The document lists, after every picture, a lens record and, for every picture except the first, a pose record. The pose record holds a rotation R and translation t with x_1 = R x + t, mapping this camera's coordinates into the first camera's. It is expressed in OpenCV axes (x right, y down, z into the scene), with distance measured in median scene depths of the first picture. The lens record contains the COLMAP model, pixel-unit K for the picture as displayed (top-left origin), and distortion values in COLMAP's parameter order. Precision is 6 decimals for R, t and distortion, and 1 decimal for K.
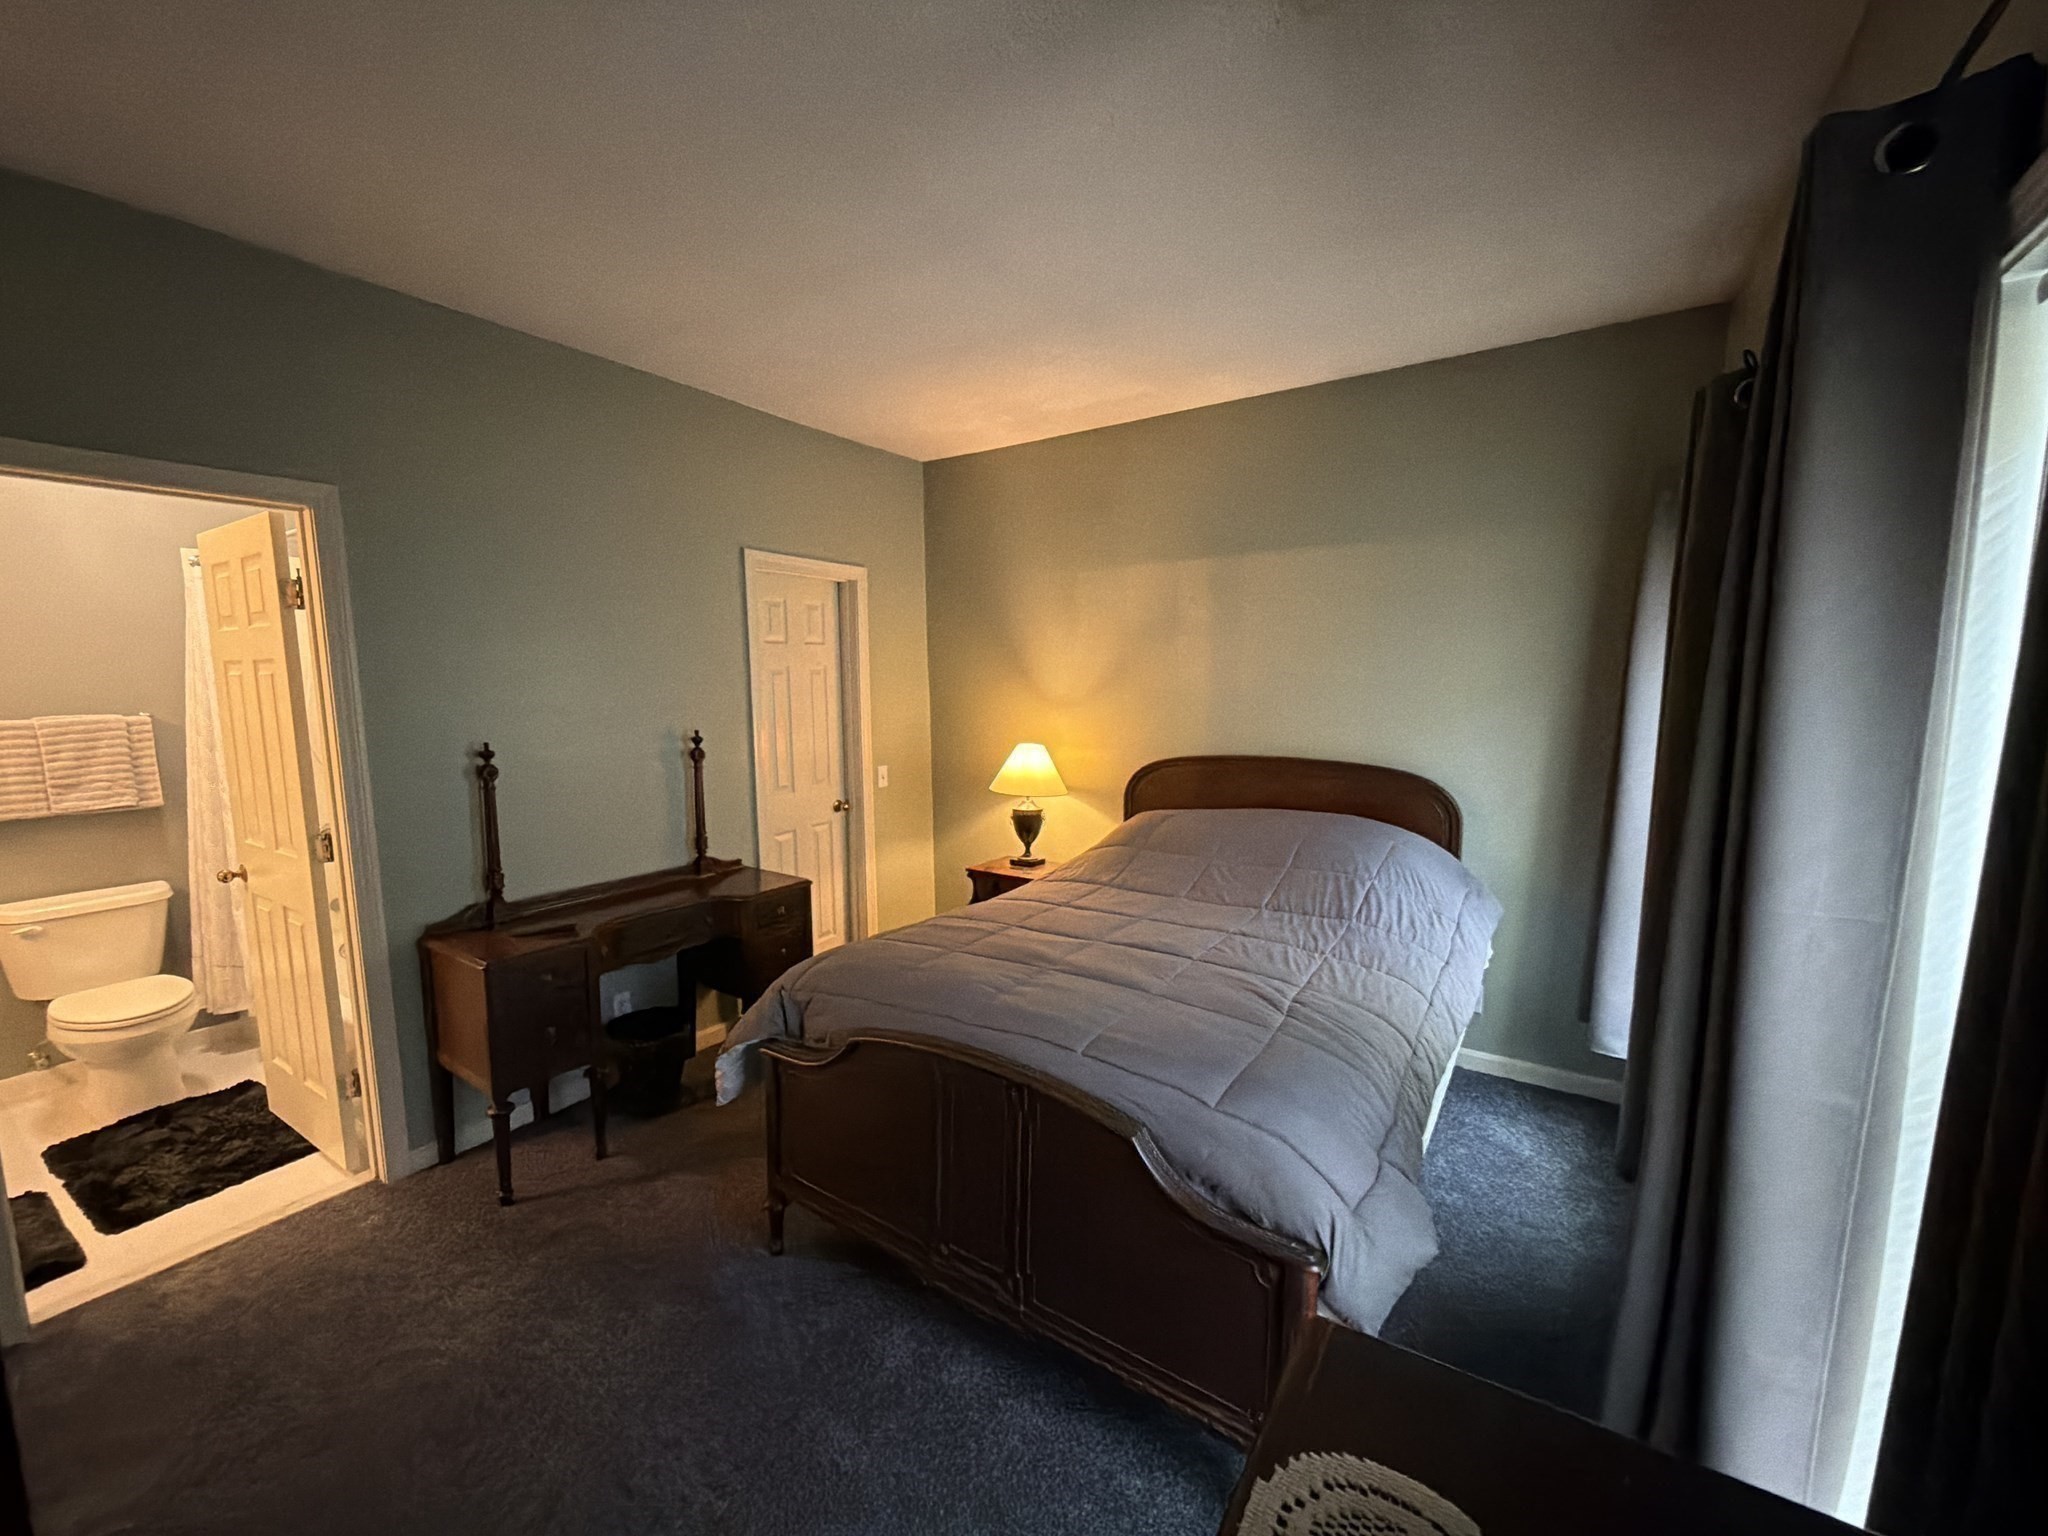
lens RADIAL K [[811.9, 0, 1024.0], [0, 811.9, 768.0], [0, 0, 1]] dist [0.000752, -0.000274]
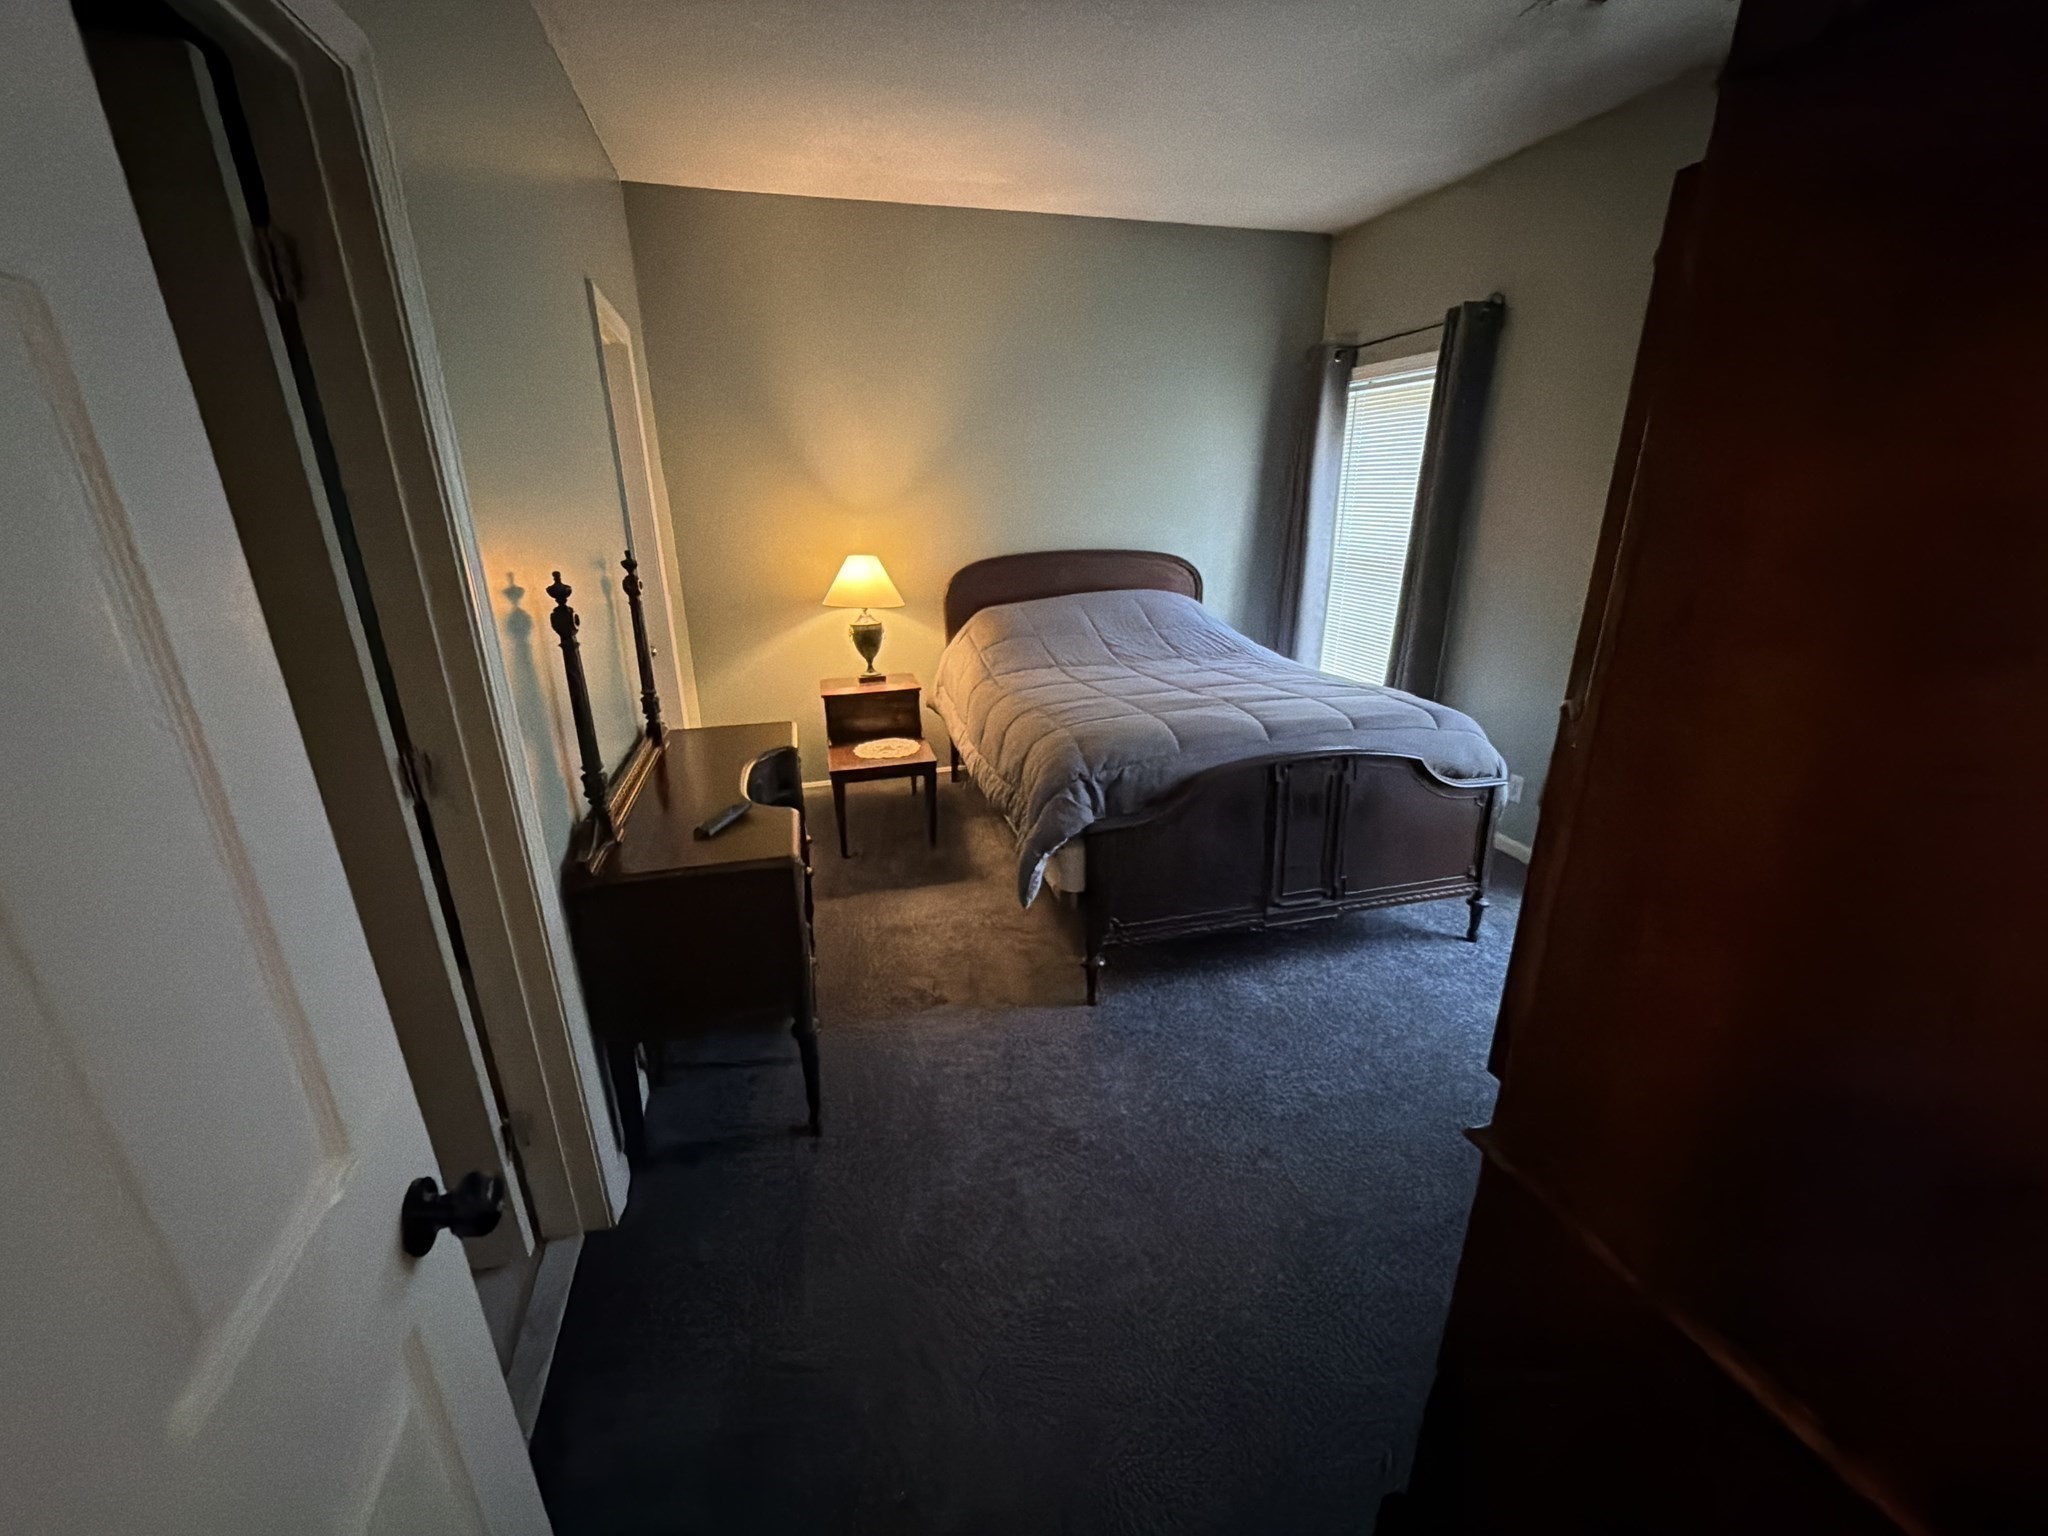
lens RADIAL K [[811.9, 0, 1024.0], [0, 811.9, 768.0], [0, 0, 1]] dist [0.000752, -0.000274]
pose [[0.644665, -0.246842, 0.723516, -0.686628], [0.093543, 0.964794, 0.245810, -0.004268], [-0.758720, -0.090785, 0.645060, 0.234647]]
